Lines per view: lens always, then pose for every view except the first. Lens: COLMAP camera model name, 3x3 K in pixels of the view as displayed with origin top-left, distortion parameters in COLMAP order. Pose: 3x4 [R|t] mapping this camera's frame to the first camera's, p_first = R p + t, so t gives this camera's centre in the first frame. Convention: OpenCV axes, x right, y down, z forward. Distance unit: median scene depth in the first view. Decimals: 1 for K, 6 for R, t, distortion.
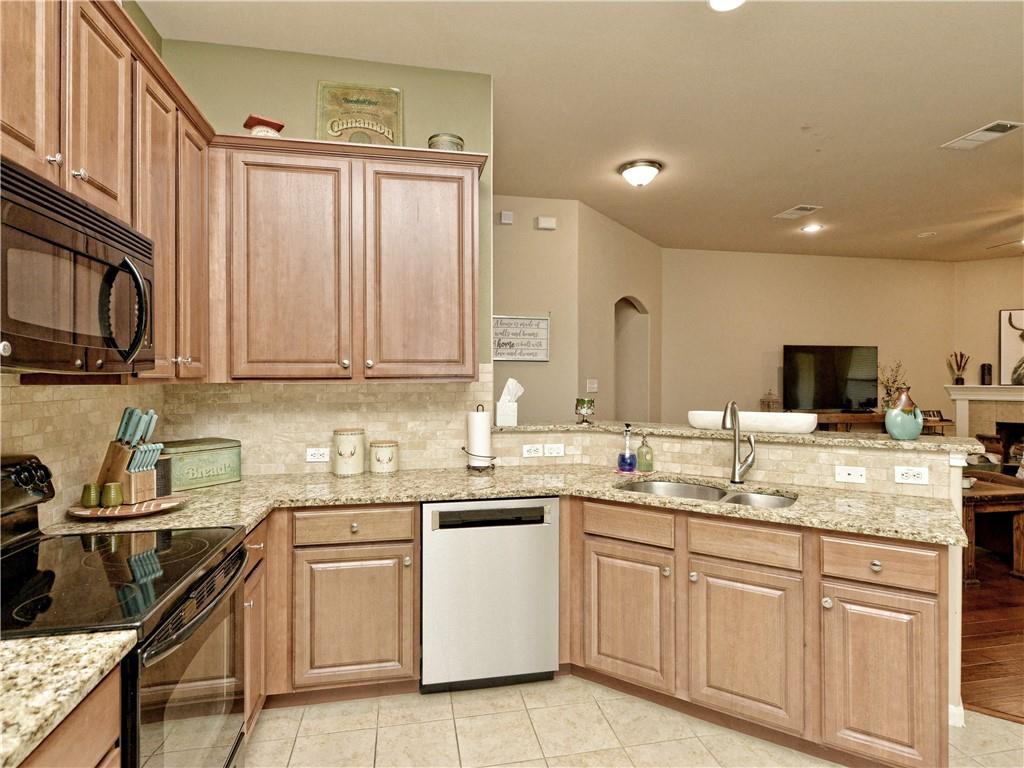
lens RADIAL K [[550.2, 0, 515.1], [0, 550.2, 379.7], [0, 0, 1]] dist [-0.000472, -0.002436]
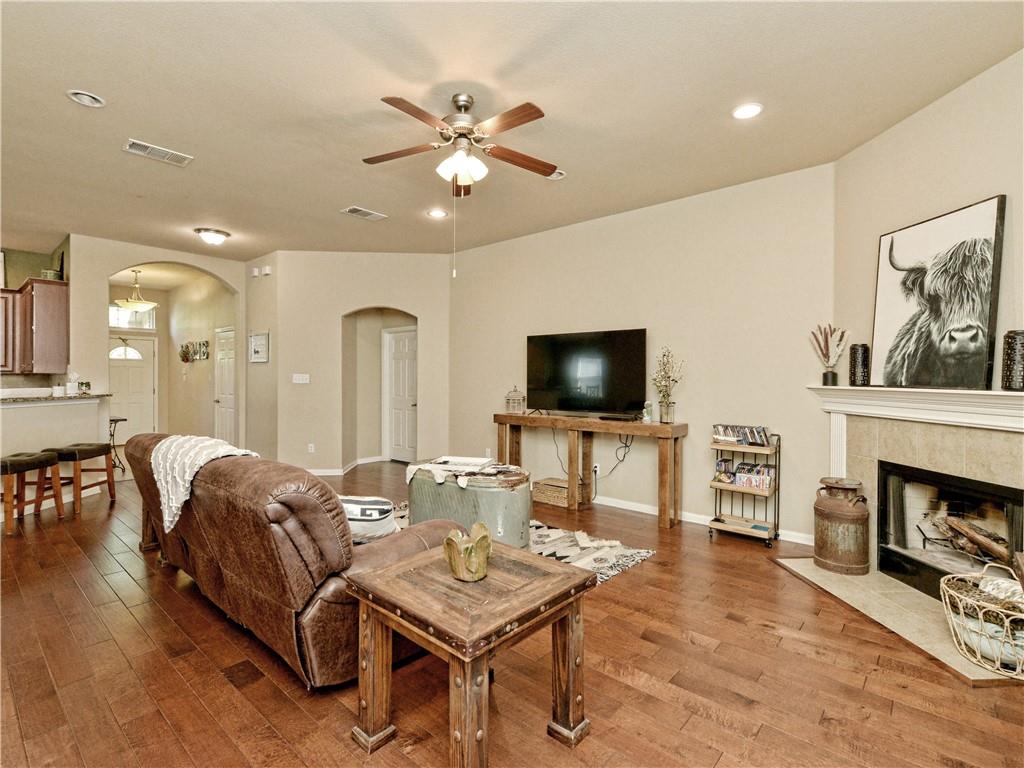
lens RADIAL K [[506.9, 0, 525.9], [0, 506.9, 384.8], [0, 0, 1]] dist [0.001562, -0.001219]
pose [[0.616394, 0.012041, -0.787346, 2.776443], [-0.006963, 0.999927, 0.009841, 0.016681], [0.787407, -0.000583, 0.616433, 1.232352]]
